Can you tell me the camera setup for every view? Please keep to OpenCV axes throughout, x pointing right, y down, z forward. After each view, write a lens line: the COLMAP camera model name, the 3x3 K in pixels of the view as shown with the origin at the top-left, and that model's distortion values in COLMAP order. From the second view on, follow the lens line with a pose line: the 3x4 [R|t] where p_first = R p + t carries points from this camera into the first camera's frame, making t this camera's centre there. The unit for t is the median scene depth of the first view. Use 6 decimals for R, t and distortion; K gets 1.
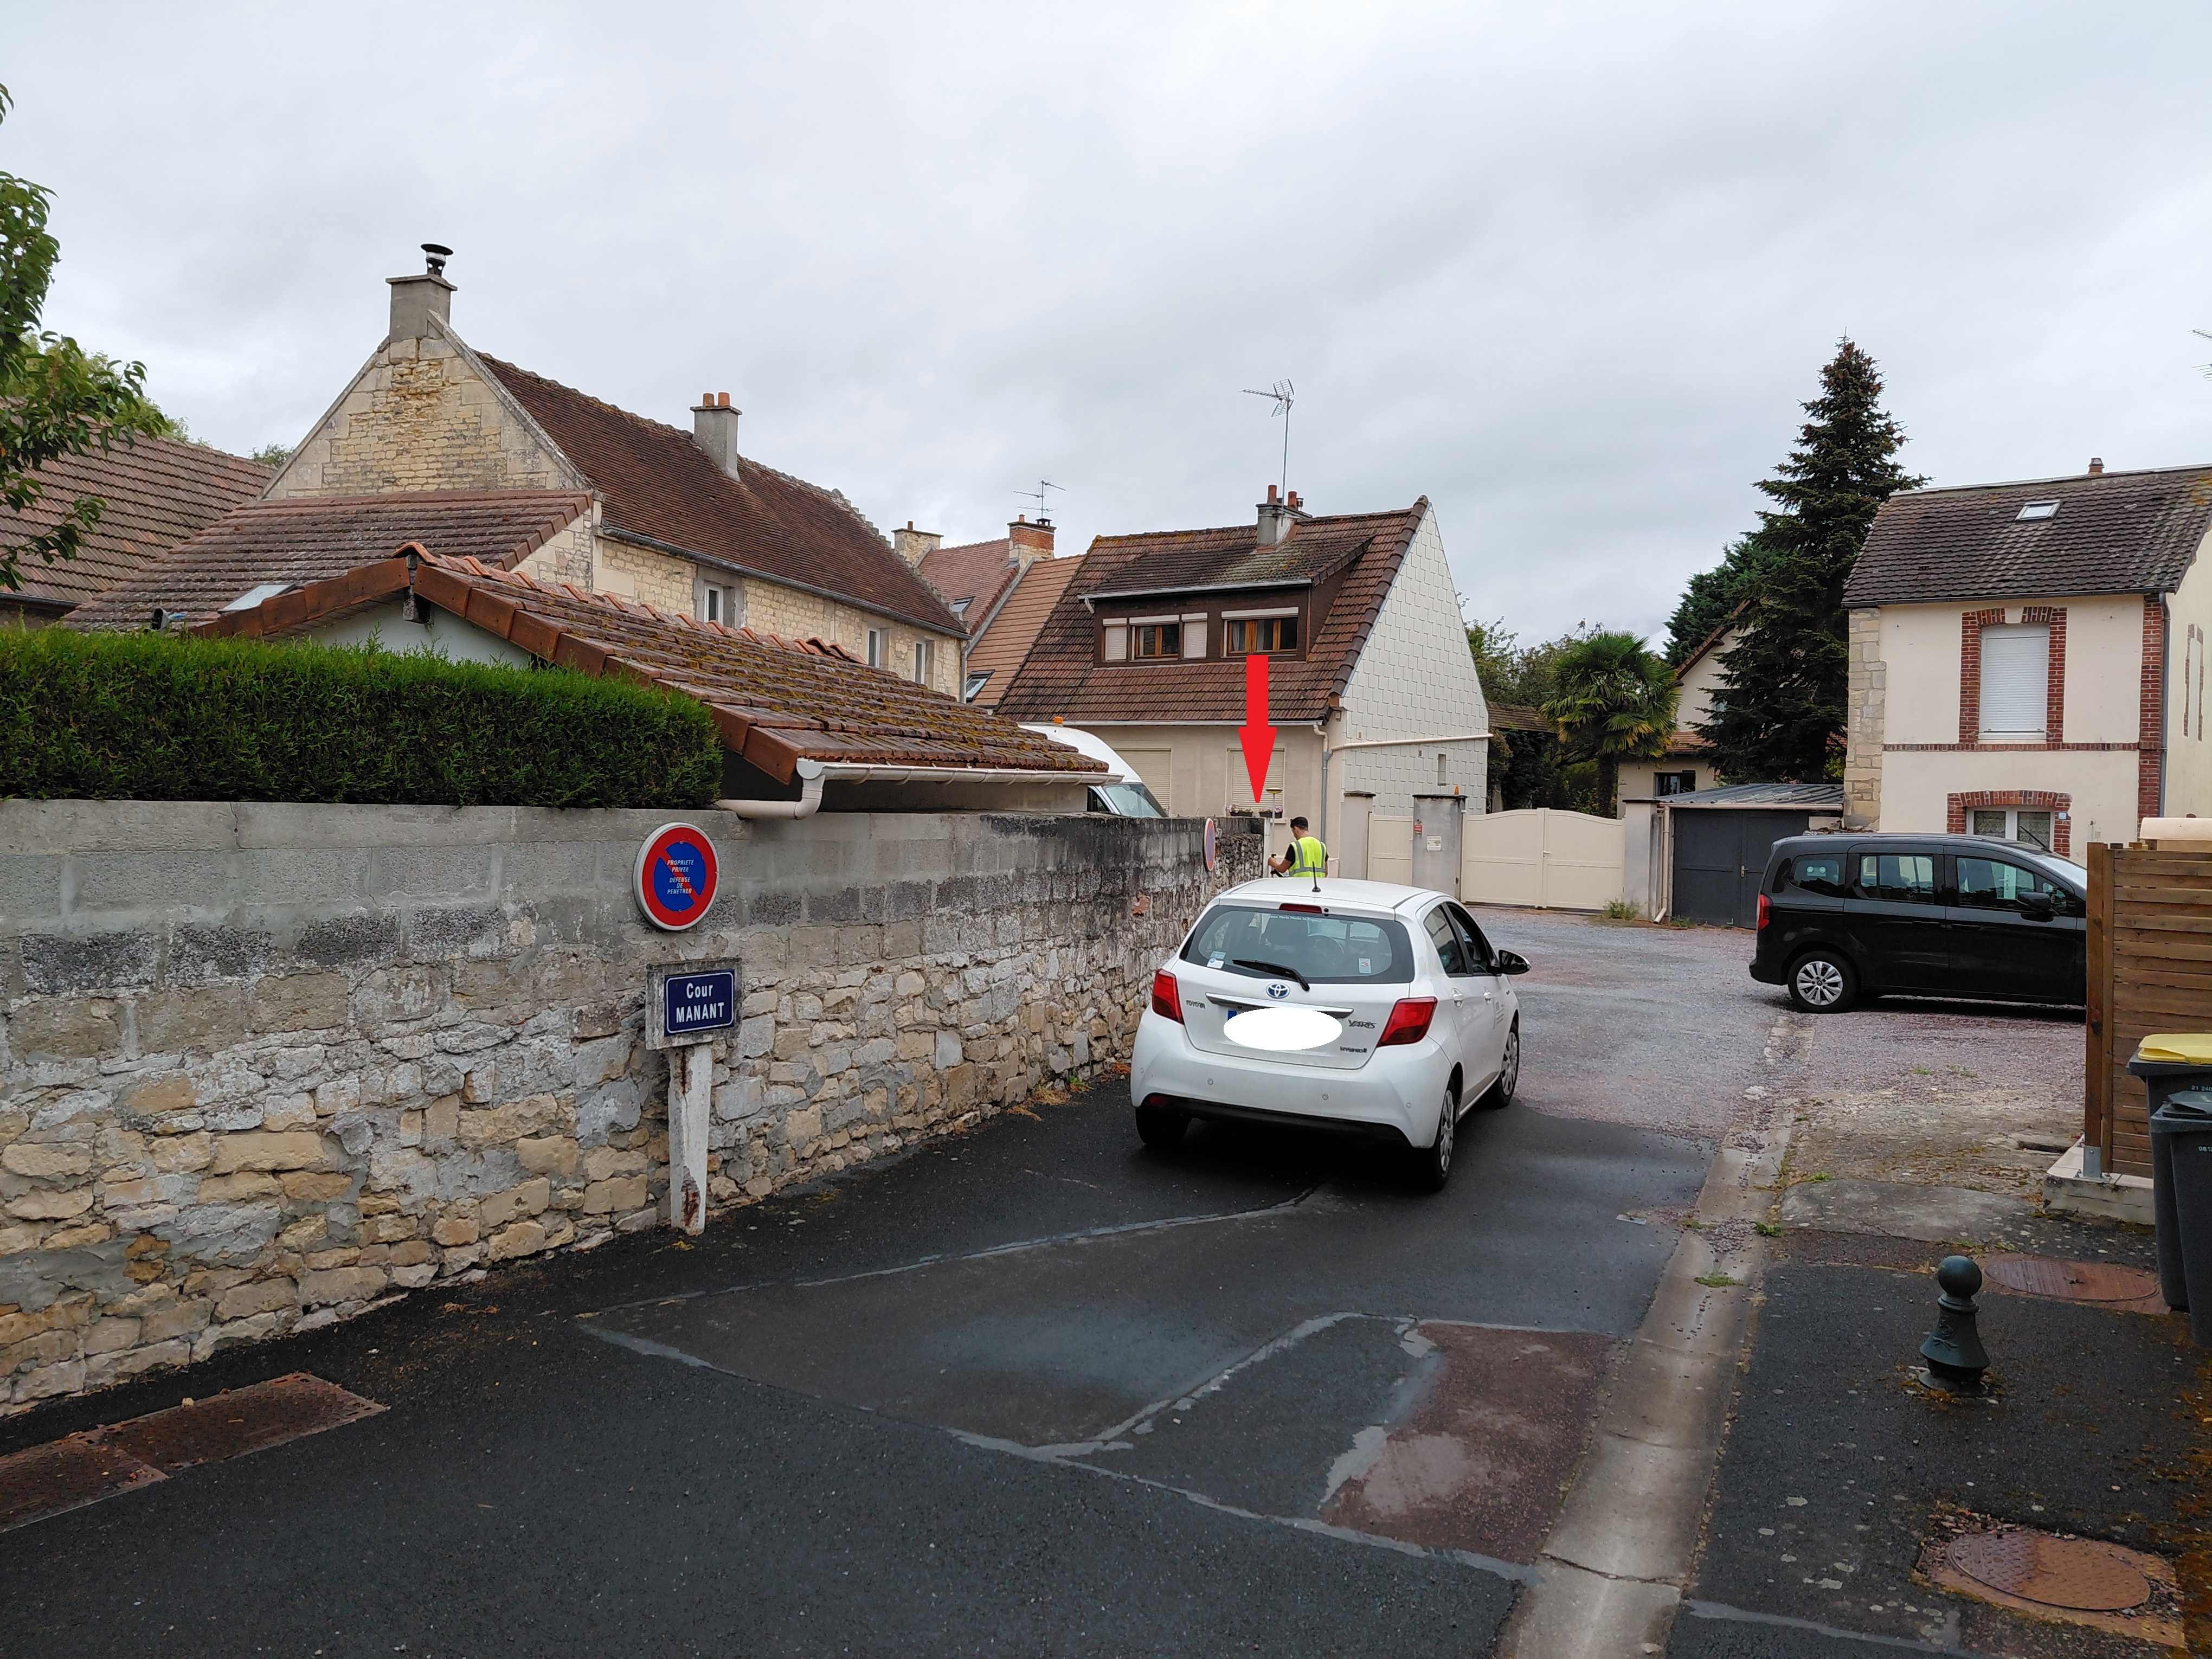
lens RADIAL K [[1574.3, 0, 1106.0], [0, 1574.3, 829.5], [0, 0, 1]] dist [0.124128, -0.199217]
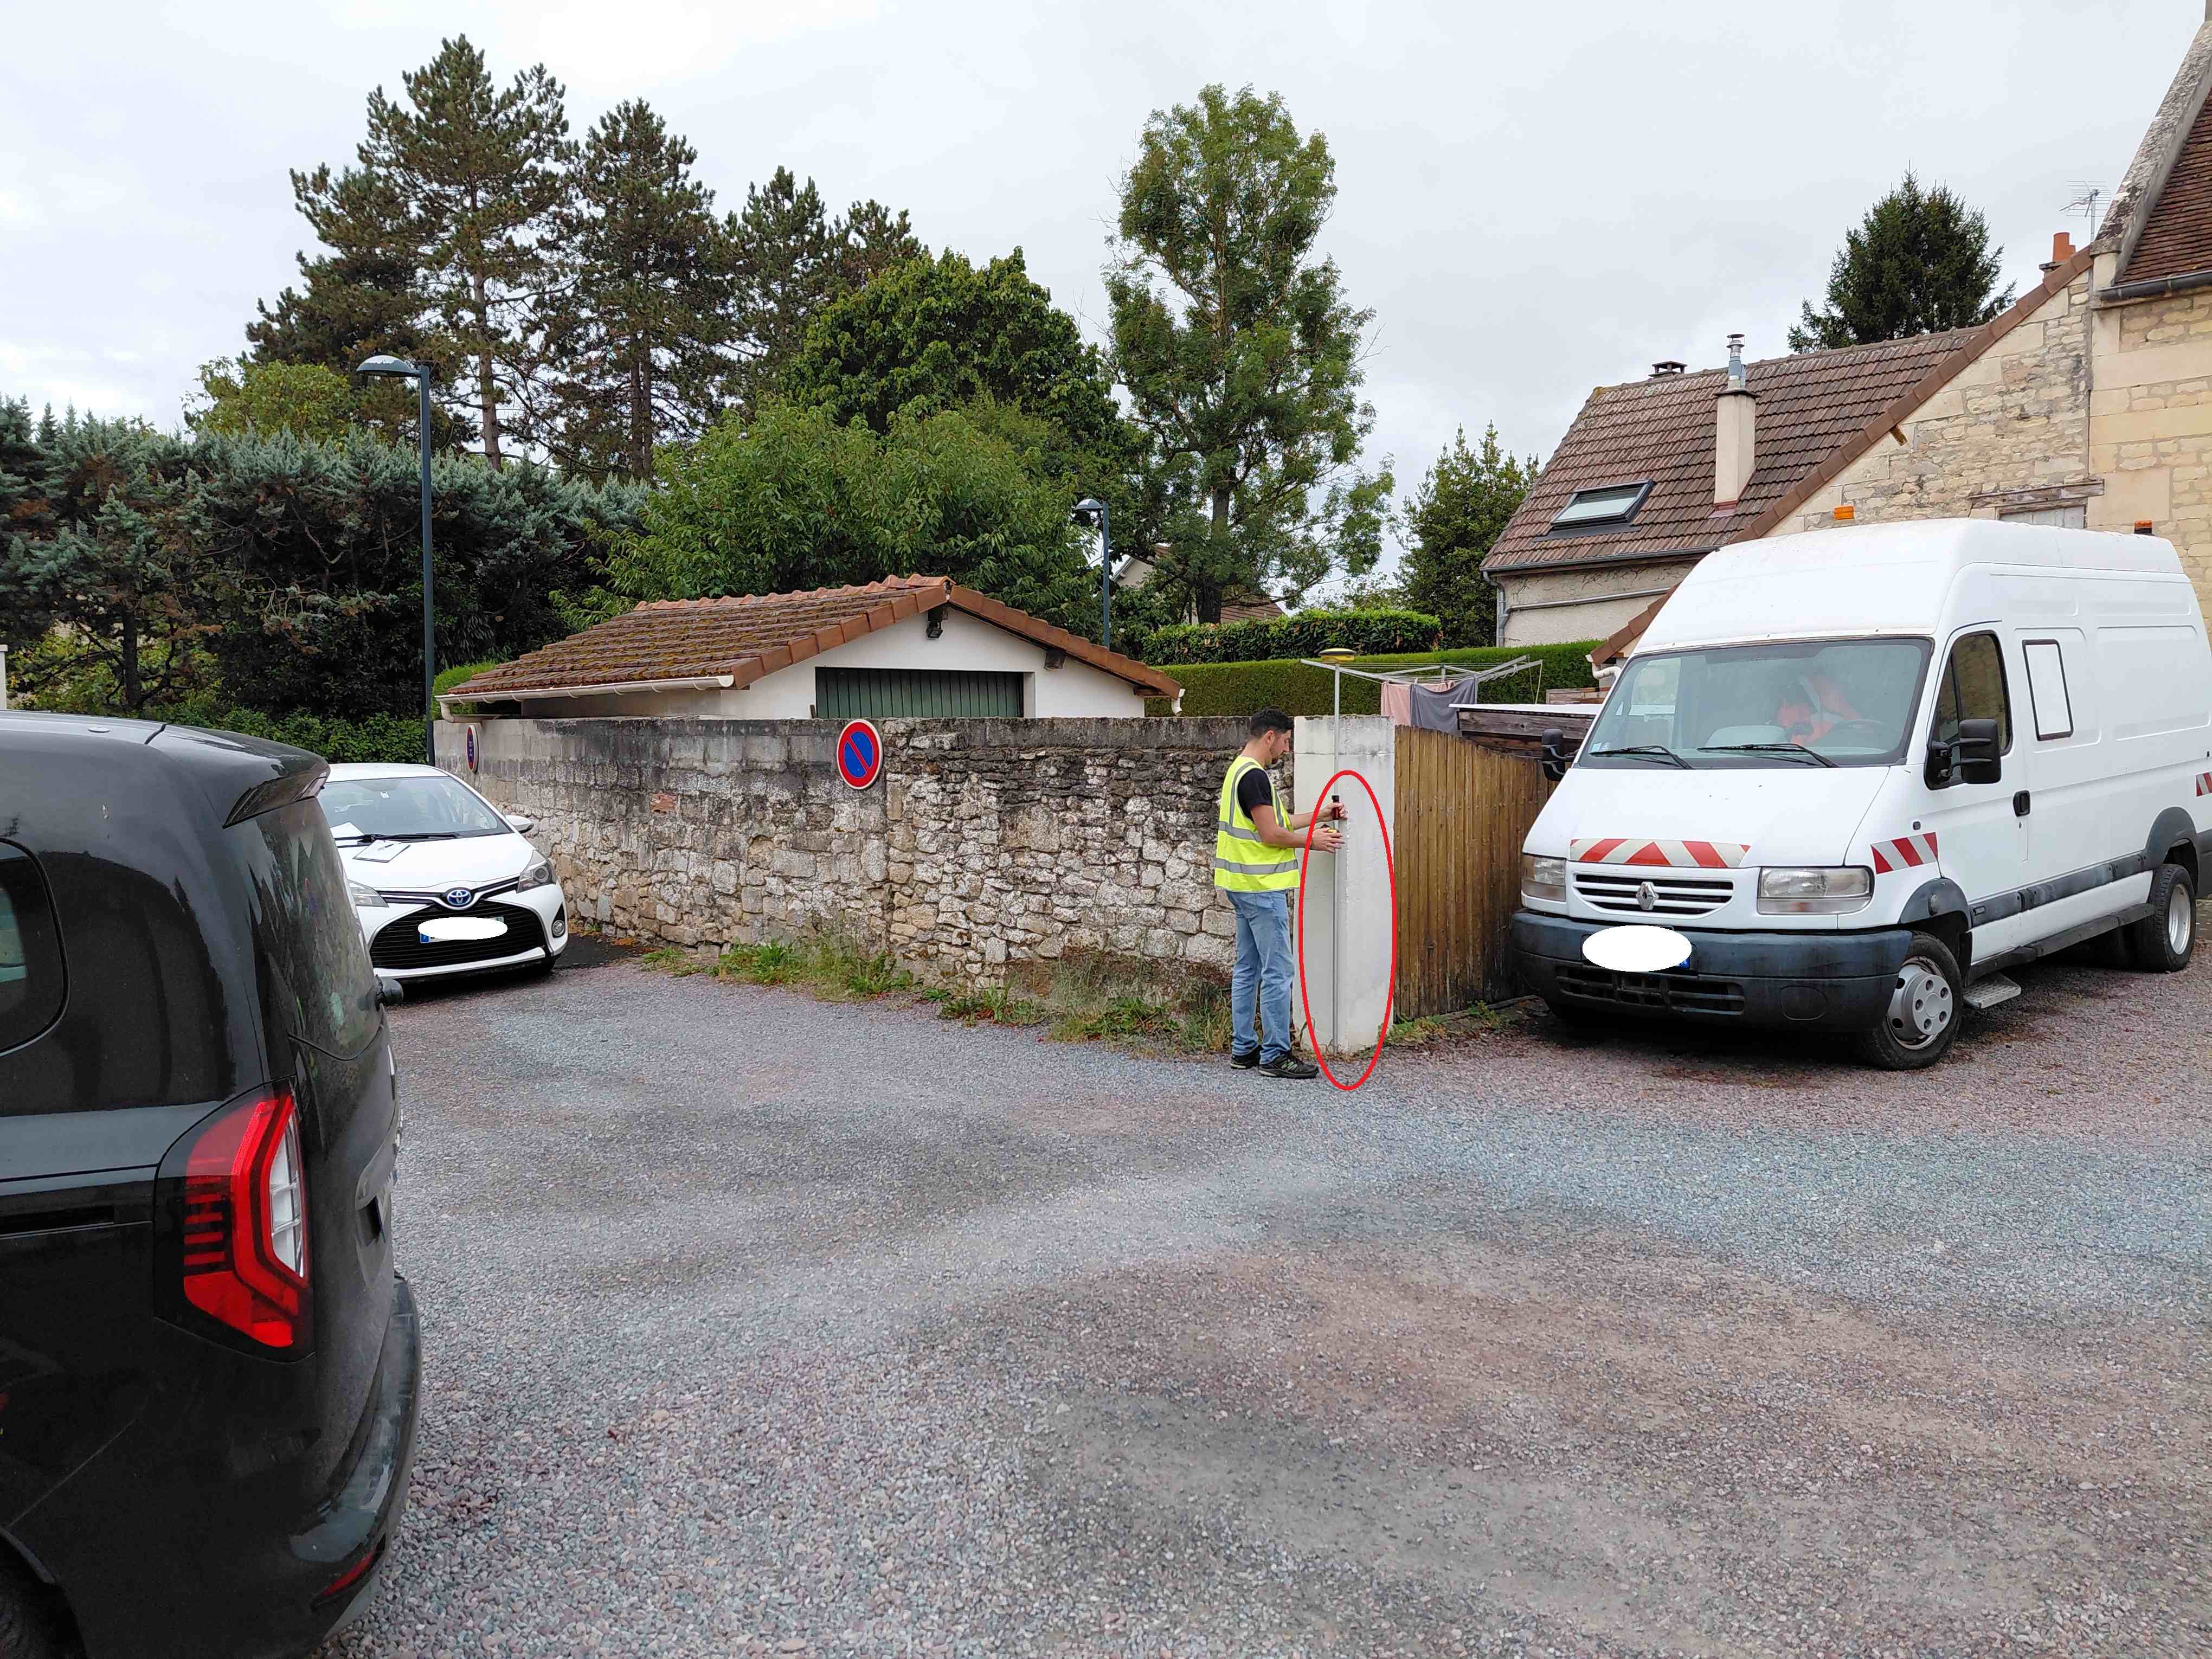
lens RADIAL K [[1610.7, 0, 1105.2], [0, 1610.7, 764.9], [0, 0, 1]] dist [0.056498, -0.092849]
pose [[-0.487002, -0.005169, -0.873385, 1.132300], [-0.023671, 0.999693, 0.007283, 0.010946], [0.873080, 0.024221, -0.486975, 2.470979]]
